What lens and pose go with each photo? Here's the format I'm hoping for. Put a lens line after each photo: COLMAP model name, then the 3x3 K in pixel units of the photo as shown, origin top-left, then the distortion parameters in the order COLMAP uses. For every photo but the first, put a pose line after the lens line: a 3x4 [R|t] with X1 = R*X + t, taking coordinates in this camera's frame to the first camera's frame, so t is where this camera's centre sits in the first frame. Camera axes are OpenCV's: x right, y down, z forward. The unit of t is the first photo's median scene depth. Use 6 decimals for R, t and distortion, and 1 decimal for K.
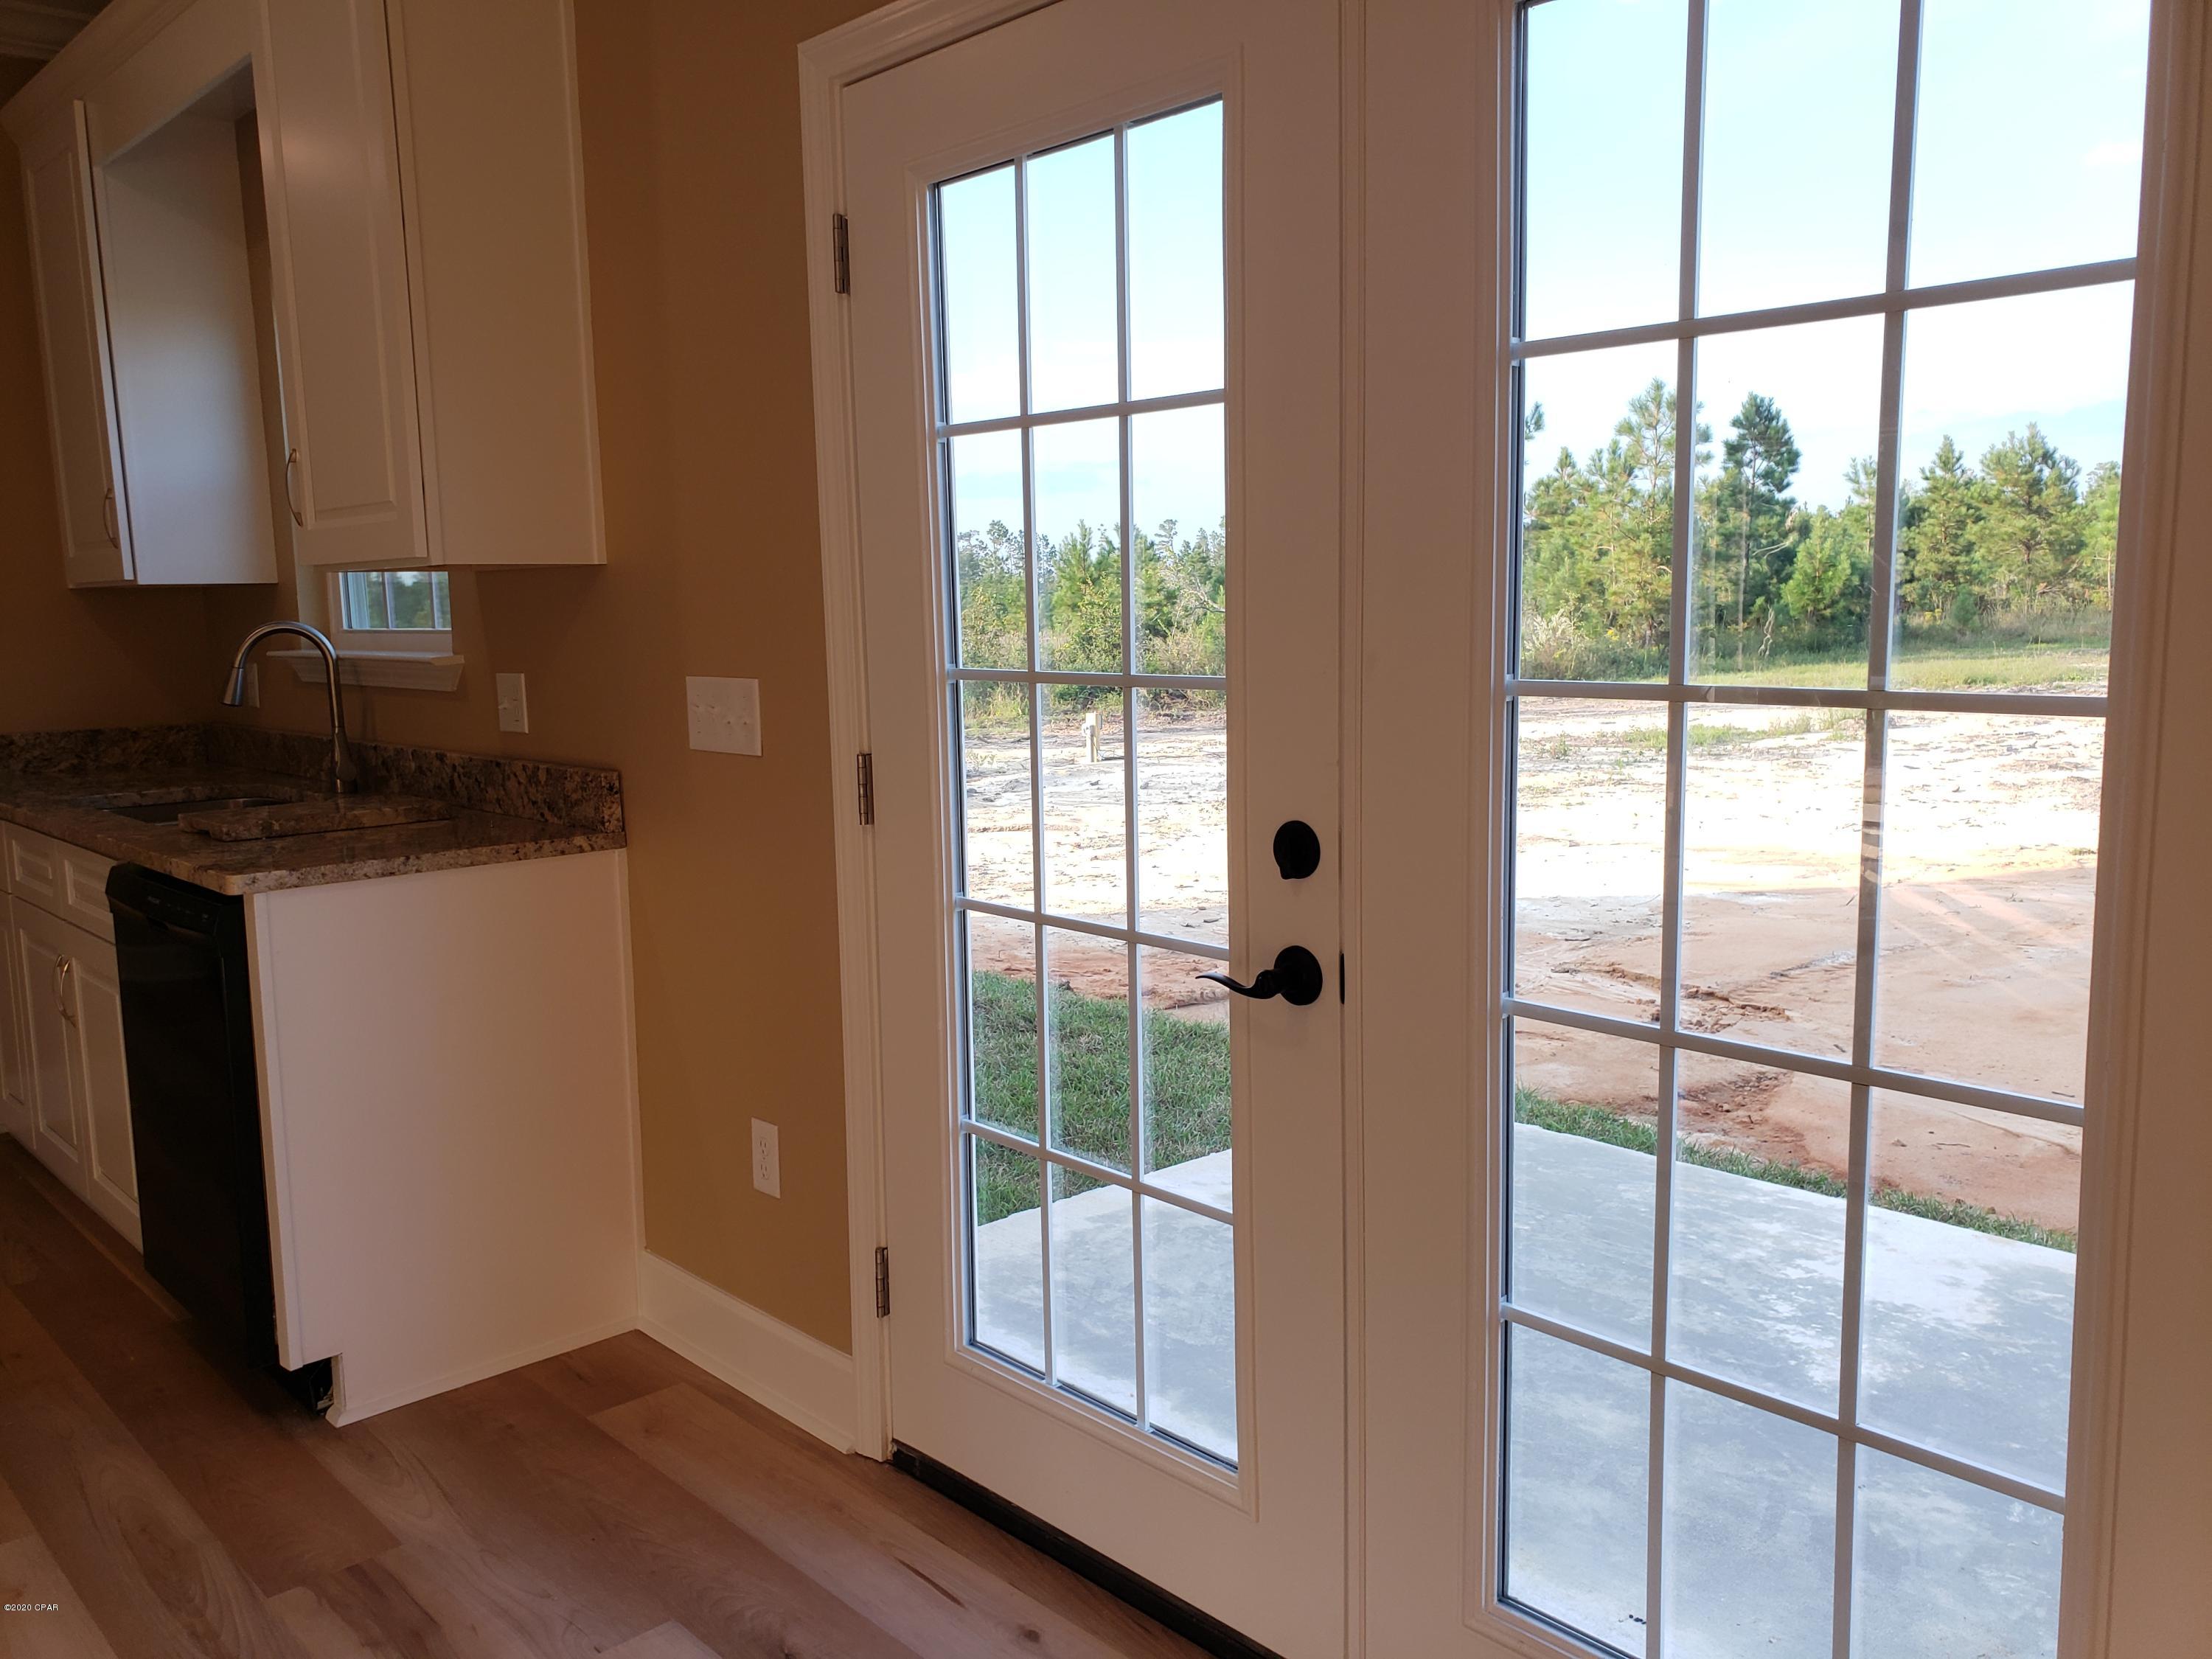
lens RADIAL K [[1739.2, 0, 1098.8], [0, 1739.2, 807.3], [0, 0, 1]] dist [0.036841, -0.001472]
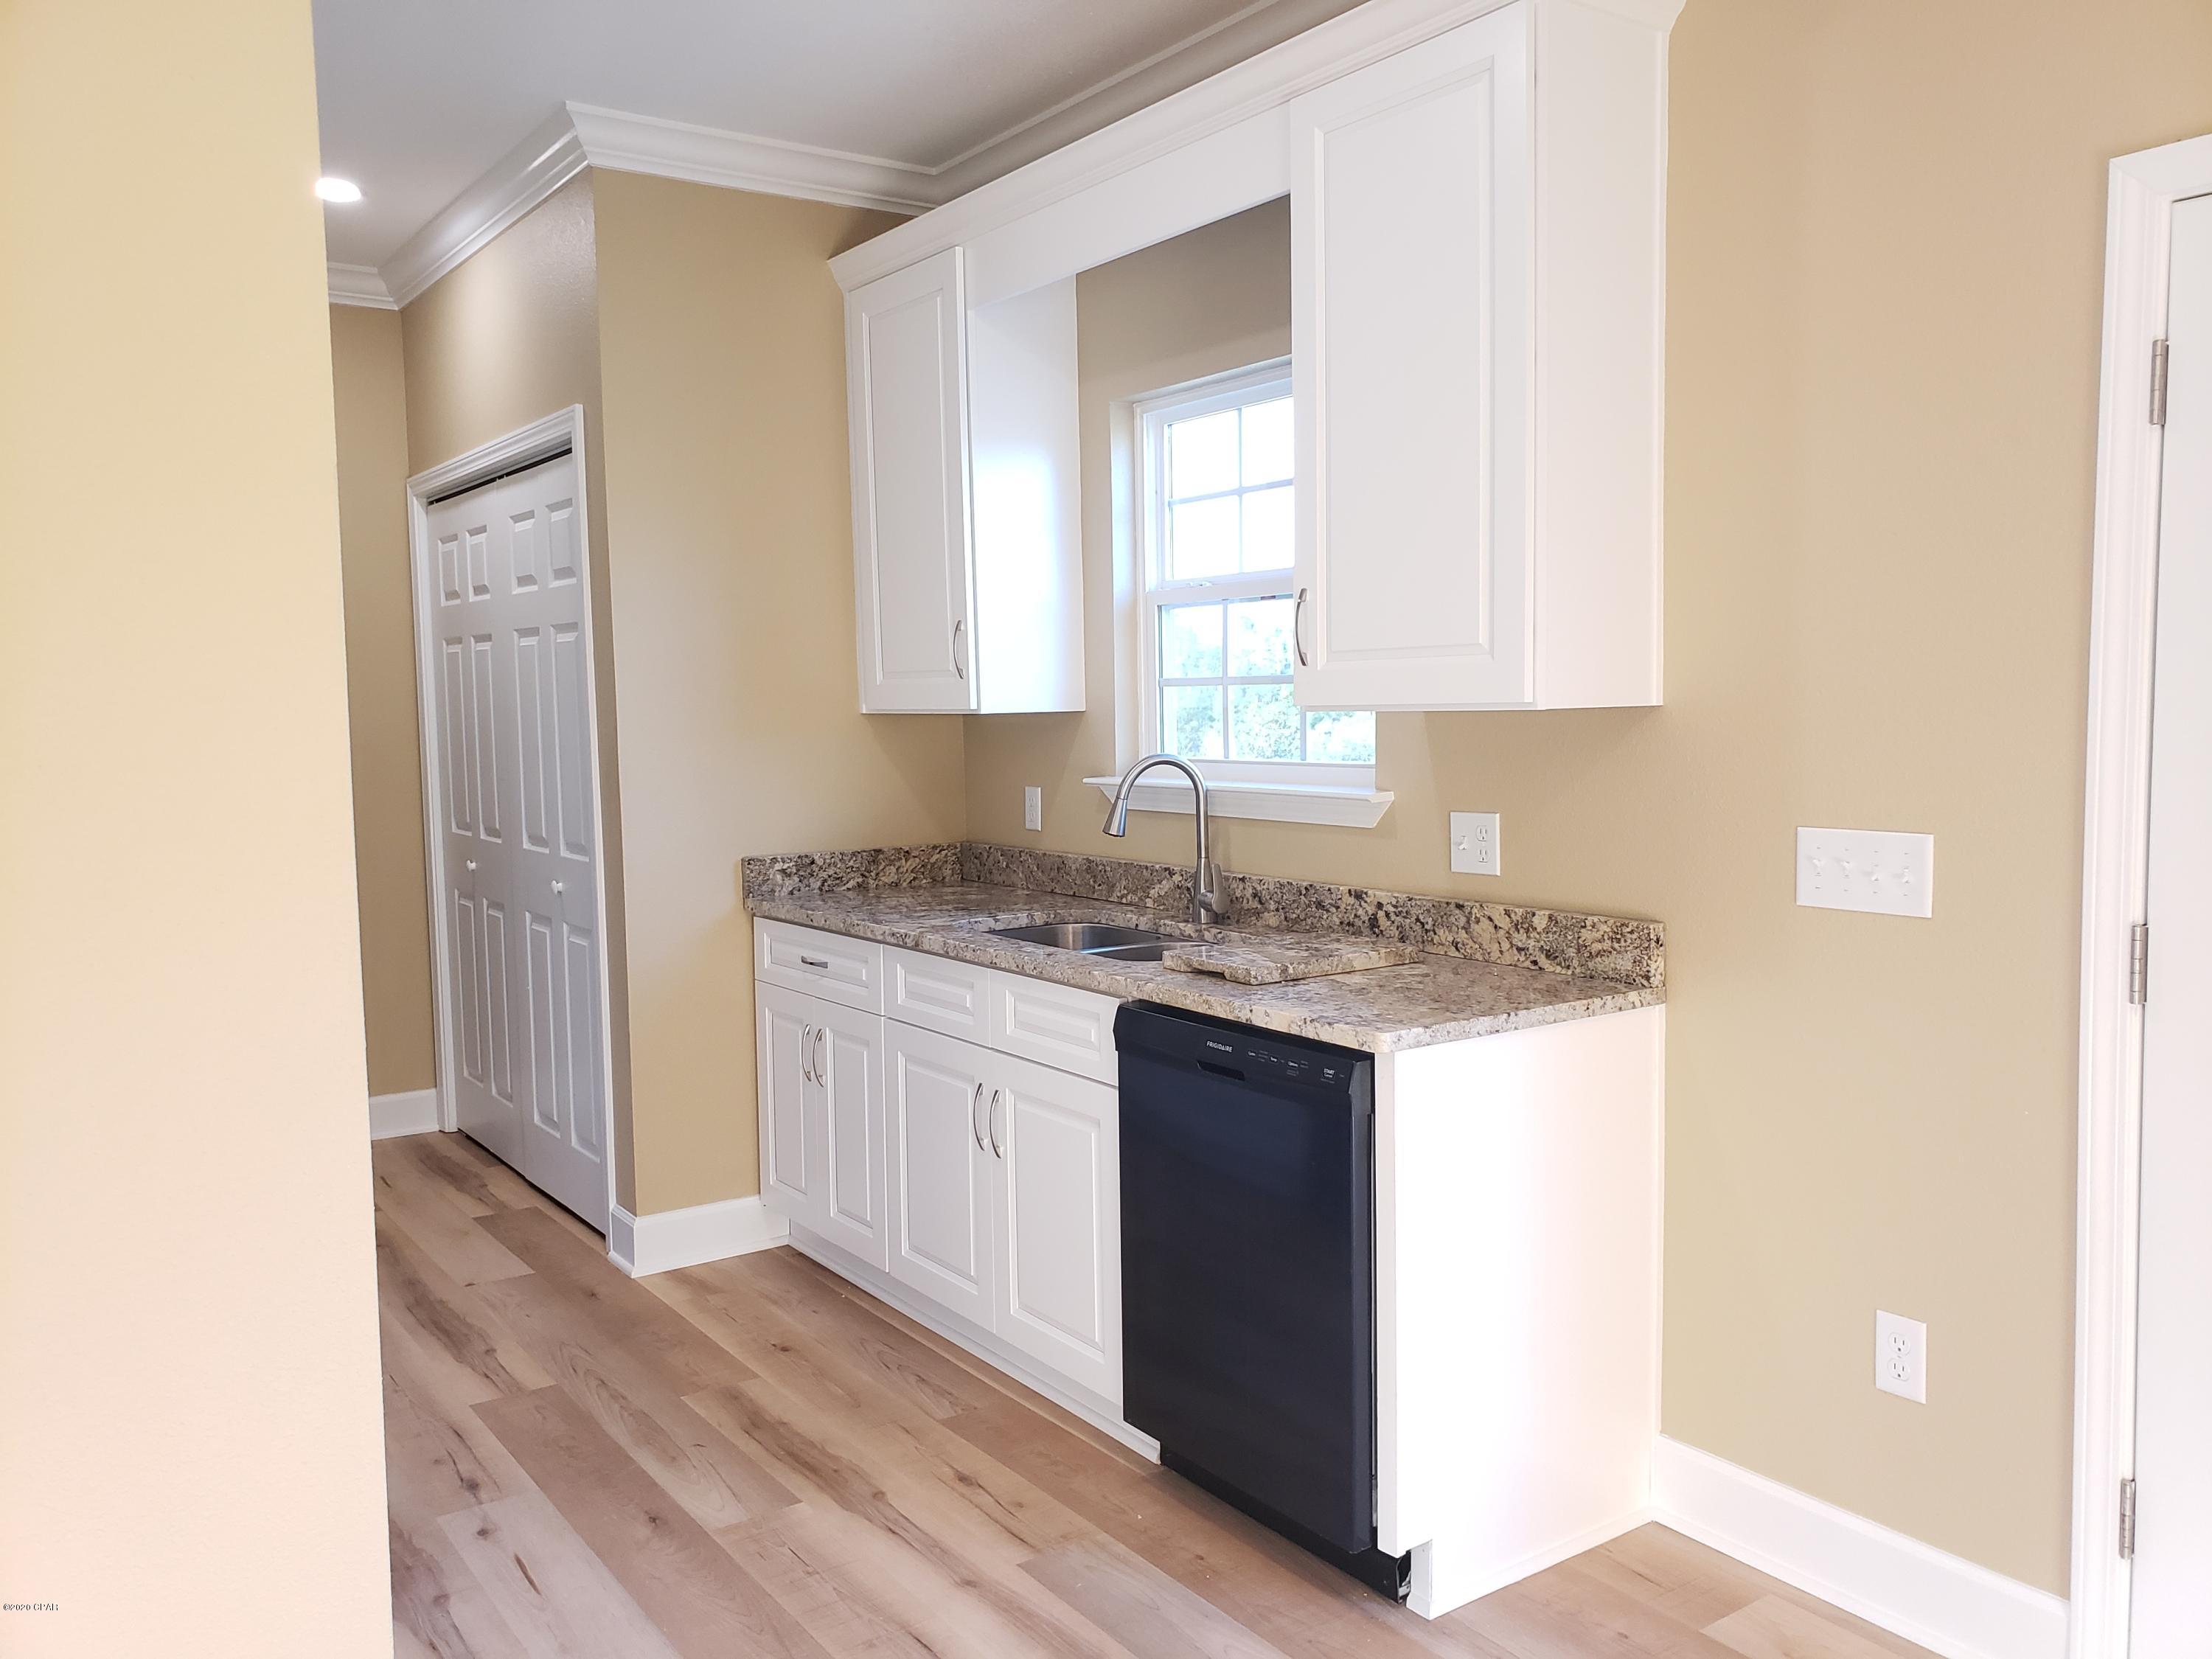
lens RADIAL K [[1702.4, 0, 1127.7], [0, 1702.4, 821.7], [0, 0, 1]] dist [0.017626, -0.004675]
pose [[0.992798, 0.015921, -0.118737, -0.440428], [-0.021370, 0.998769, -0.044761, -0.026780], [0.117878, 0.046976, 0.991916, 0.044675]]
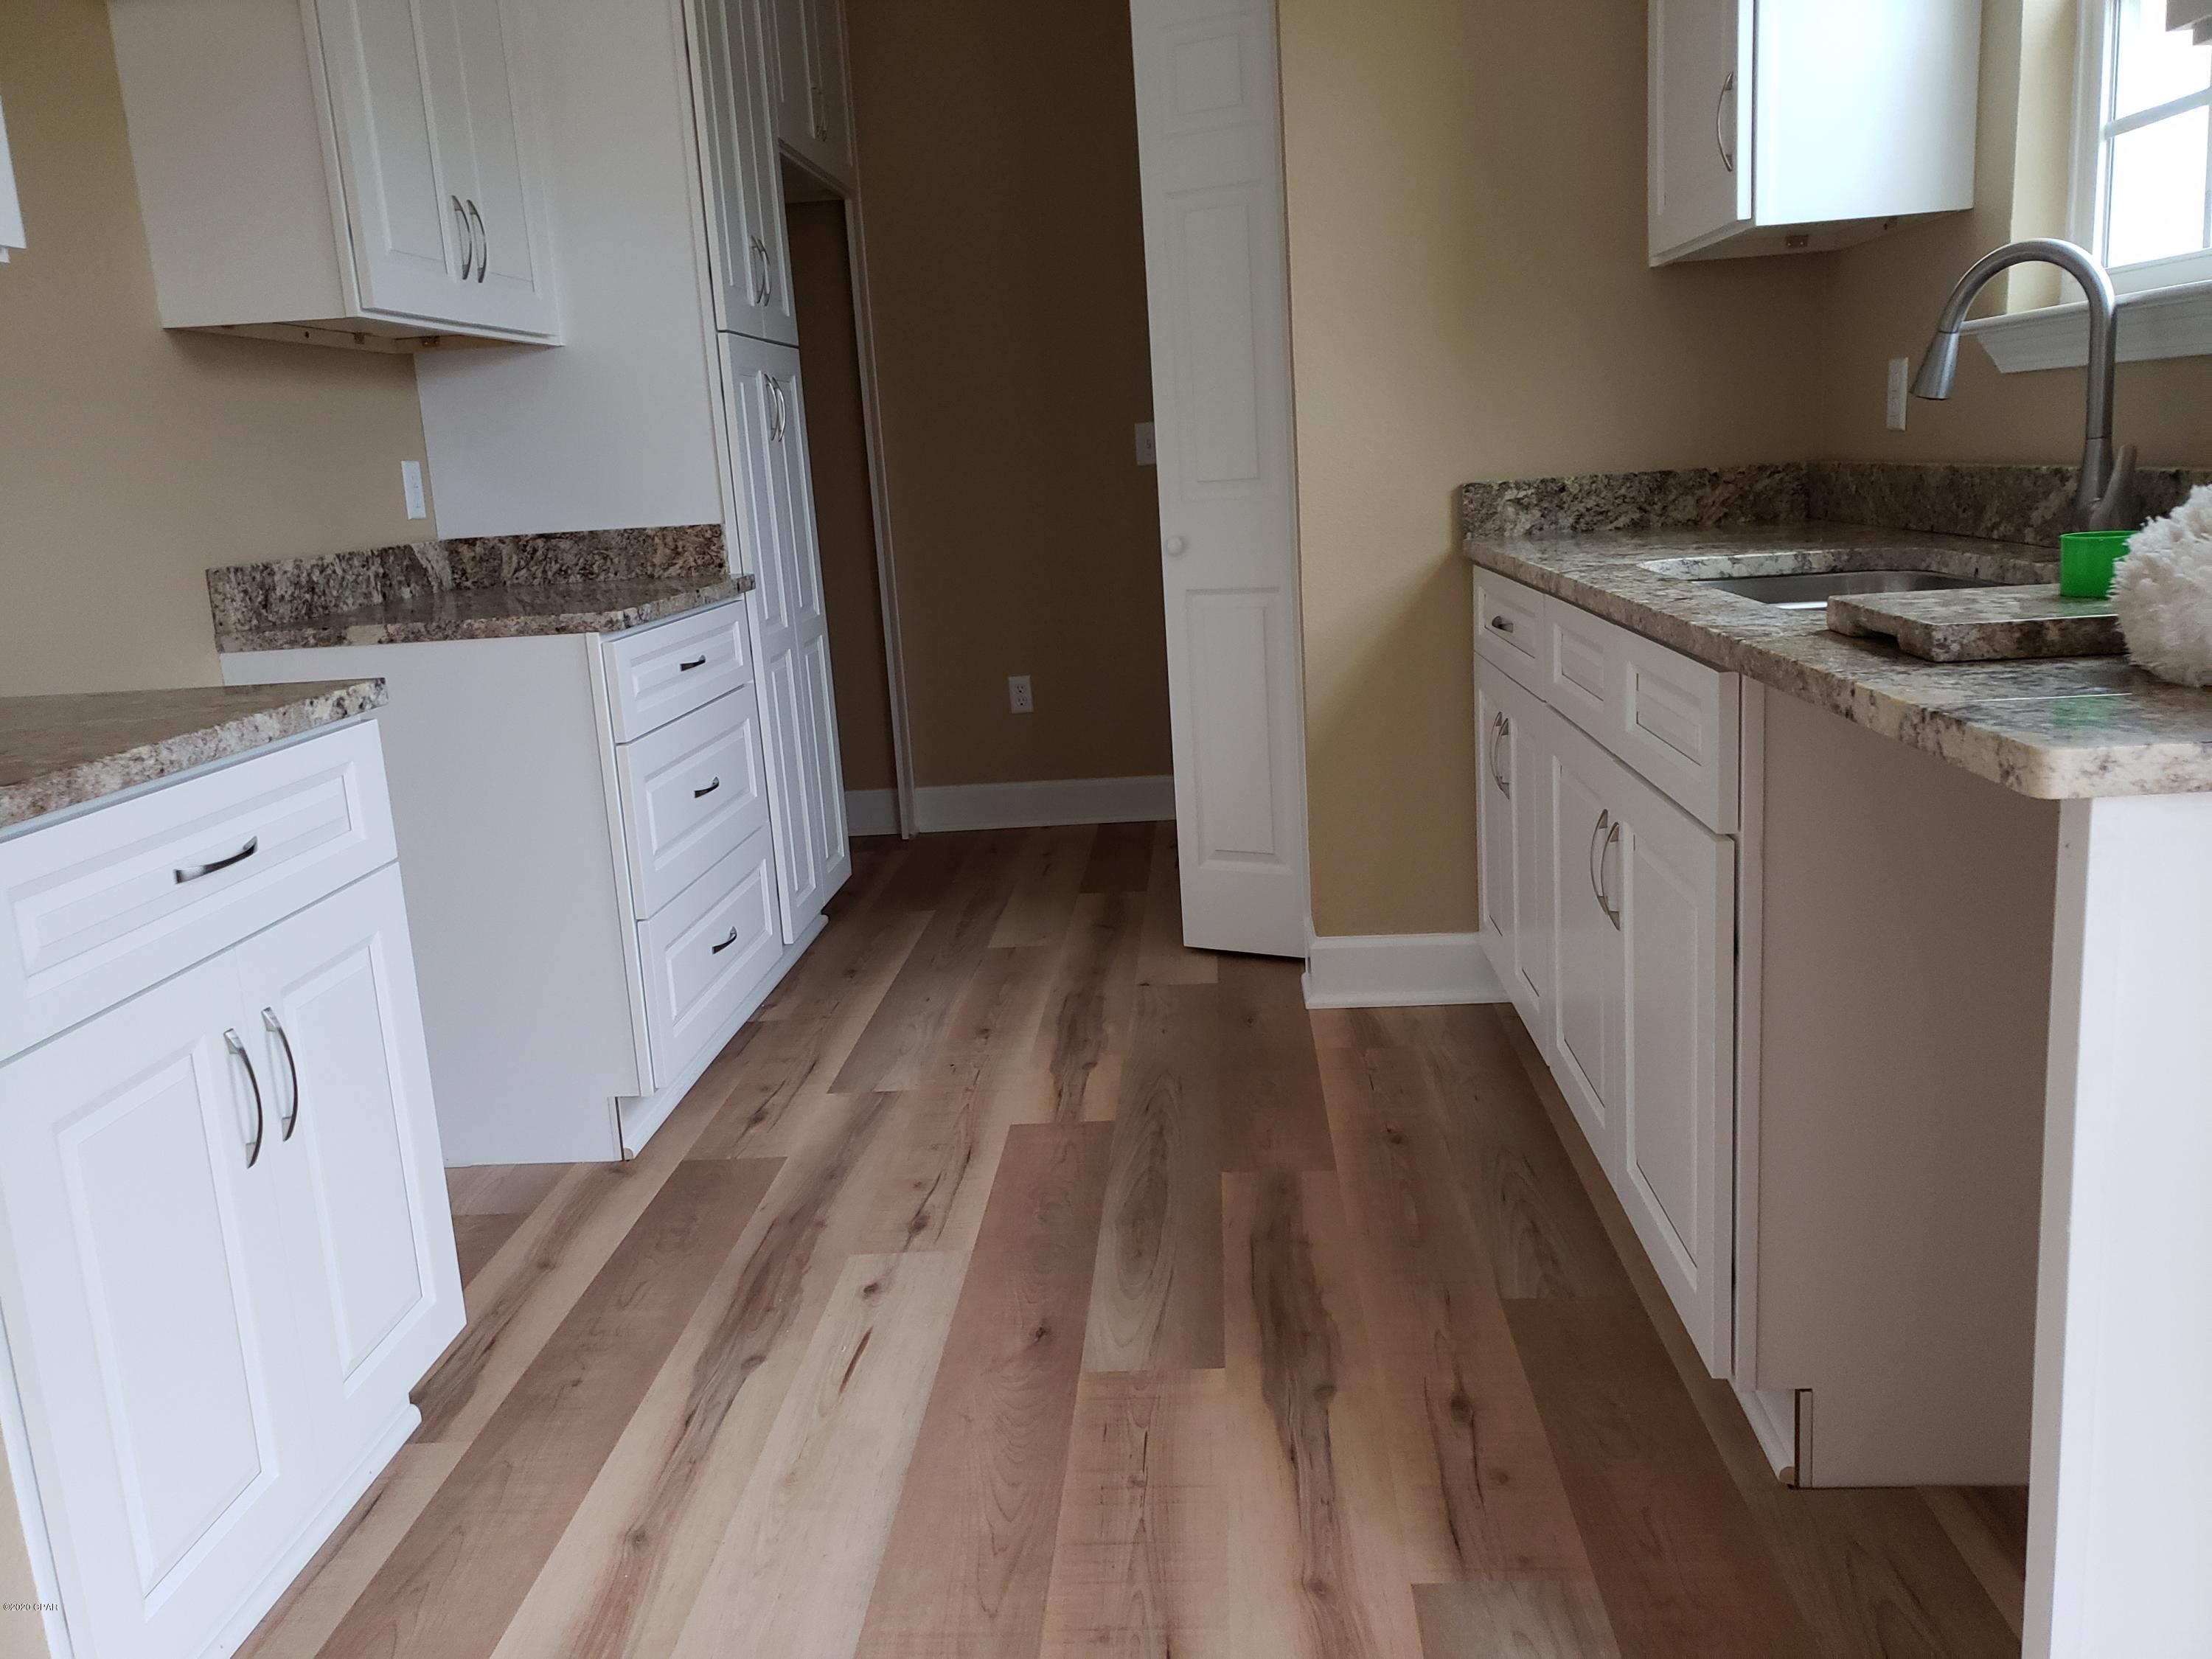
lens RADIAL K [[1702.4, 0, 1127.7], [0, 1702.4, 821.7], [0, 0, 1]] dist [0.017626, -0.004675]
pose [[0.699775, 0.132204, -0.702023, -0.314291], [-0.041050, 0.988544, 0.145243, 0.007010], [0.713183, -0.072820, 0.697185, 0.507334]]
